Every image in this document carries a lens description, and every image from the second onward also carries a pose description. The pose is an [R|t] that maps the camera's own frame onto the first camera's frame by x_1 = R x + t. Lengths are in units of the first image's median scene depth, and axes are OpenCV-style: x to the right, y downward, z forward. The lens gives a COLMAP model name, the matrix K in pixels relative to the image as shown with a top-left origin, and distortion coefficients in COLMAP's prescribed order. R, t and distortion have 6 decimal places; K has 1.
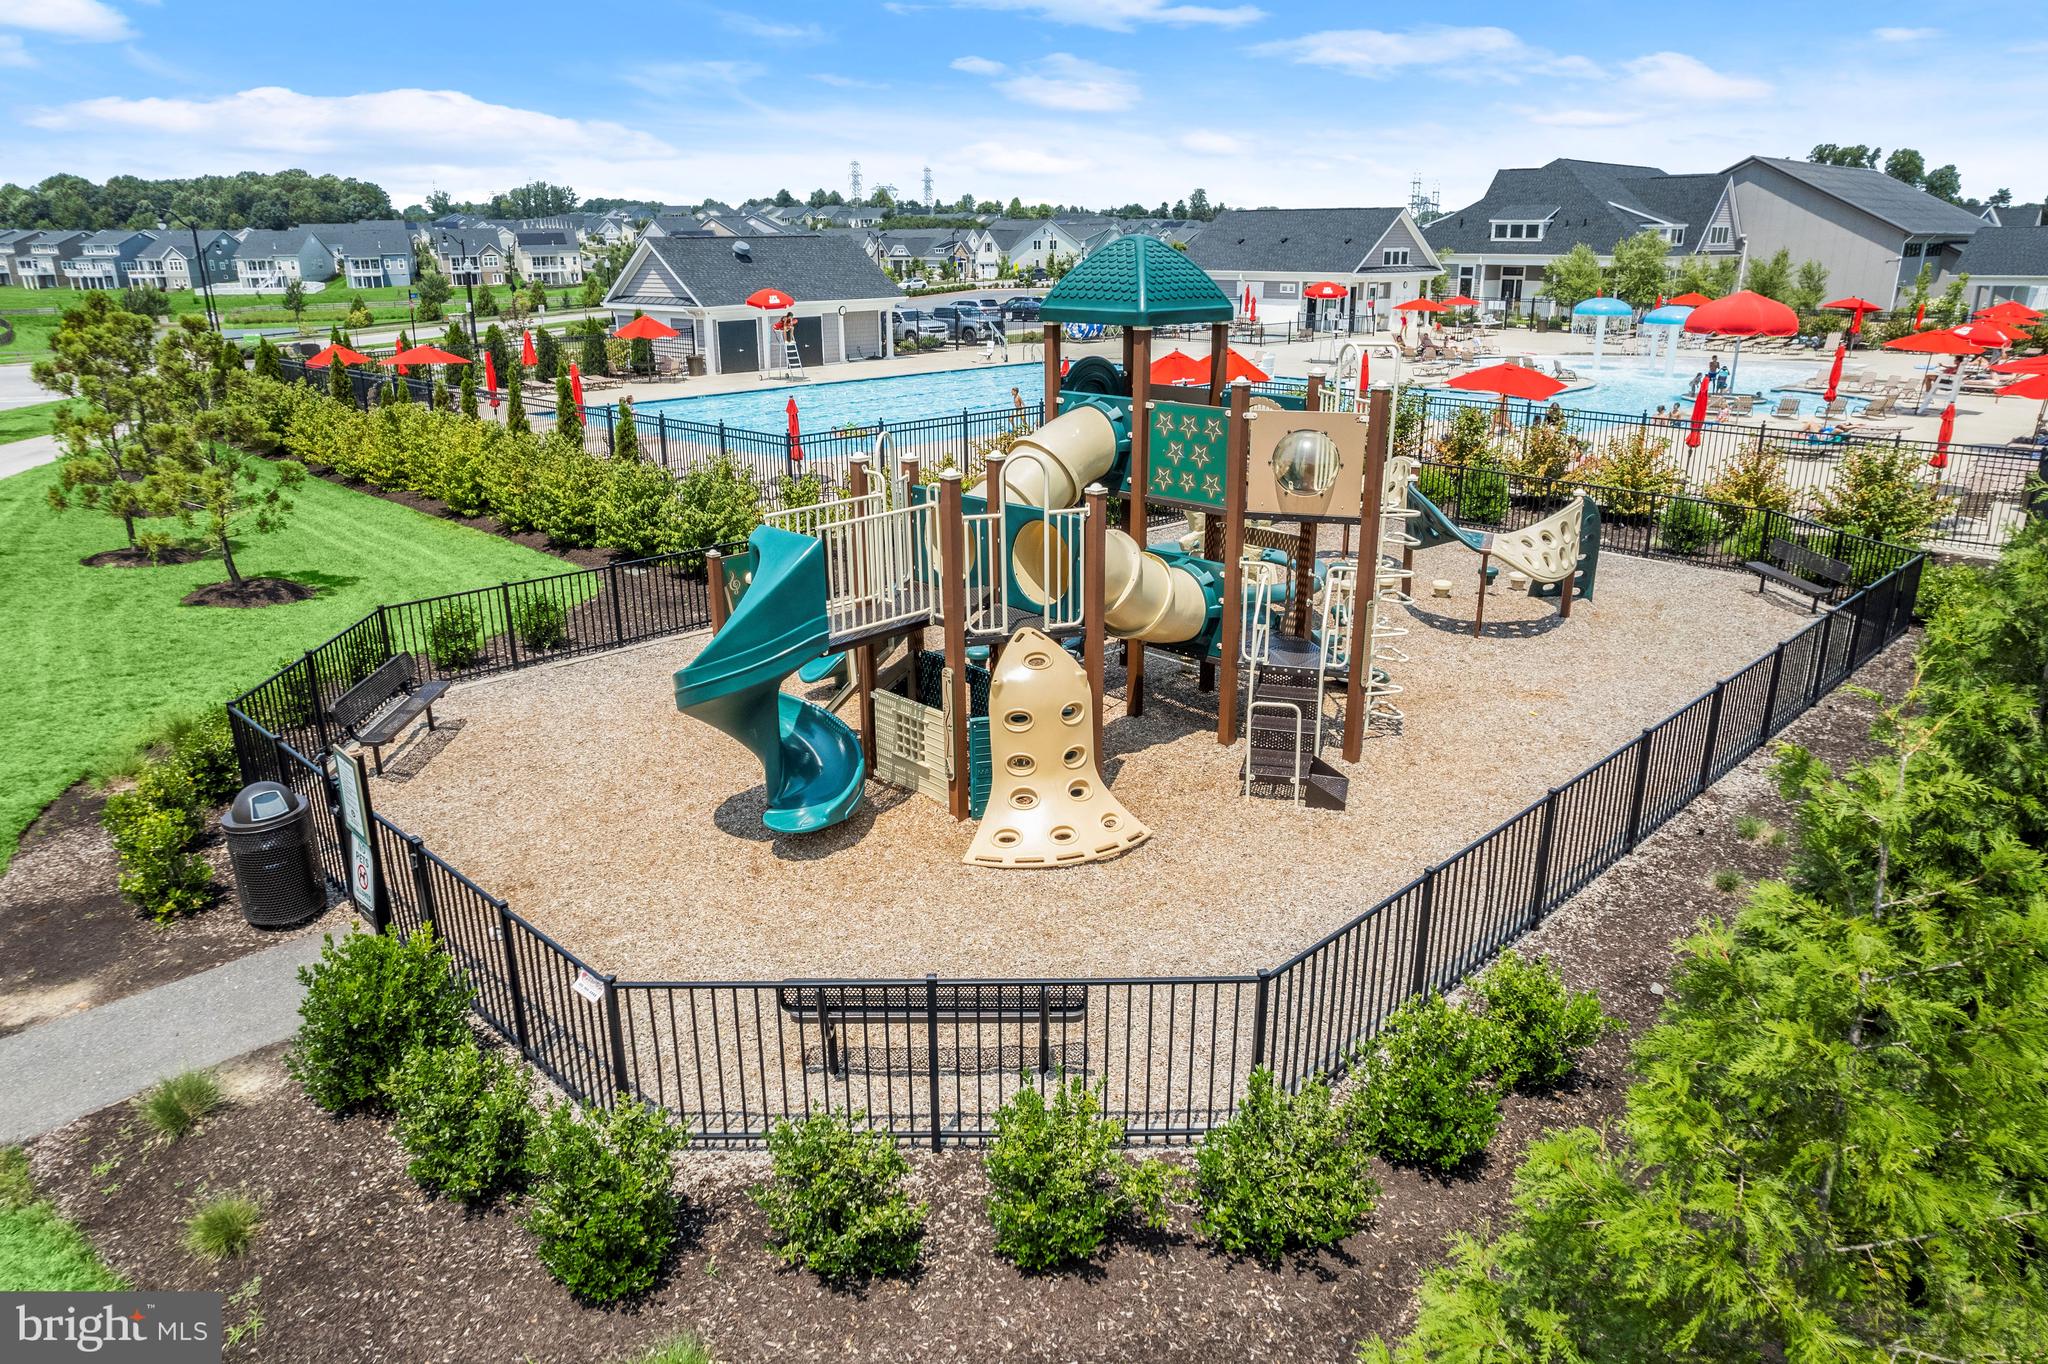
lens RADIAL K [[1334.4, 0, 1015.7], [0, 1334.4, 686.2], [0, 0, 1]] dist [-0.082488, 0.072670]
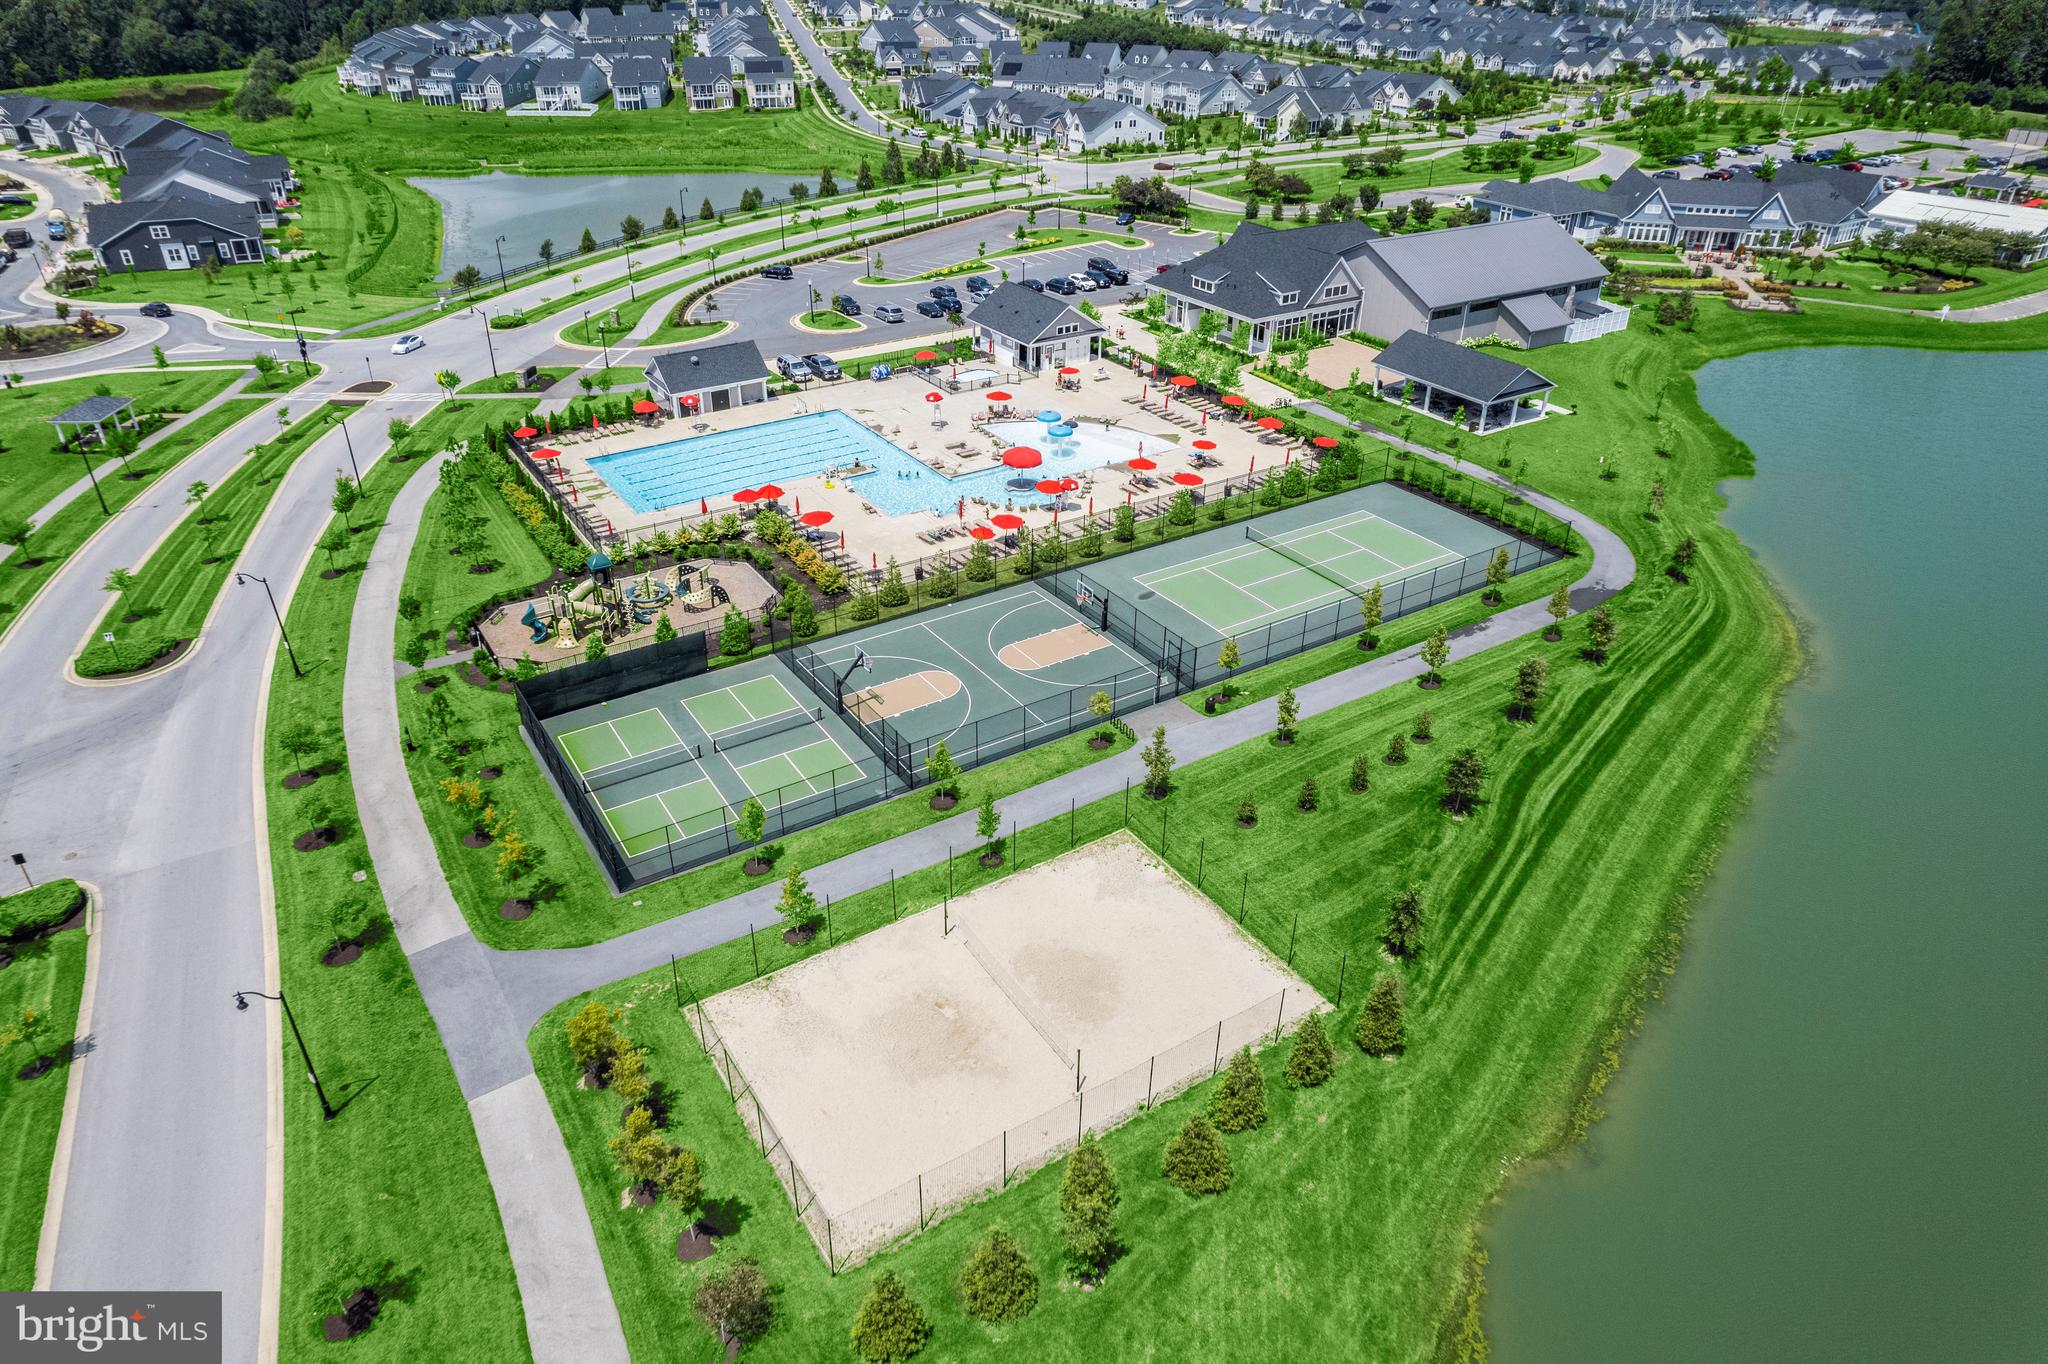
lens RADIAL K [[1295.5, 0, 1016.5], [0, 1295.5, 681.7], [0, 0, 1]] dist [-0.075723, 0.063908]
pose [[0.977077, 0.120213, -0.175698, 0.486618], [-0.080400, 0.972561, 0.218314, -0.188322], [0.197122, -0.199184, 0.959932, -0.707520]]
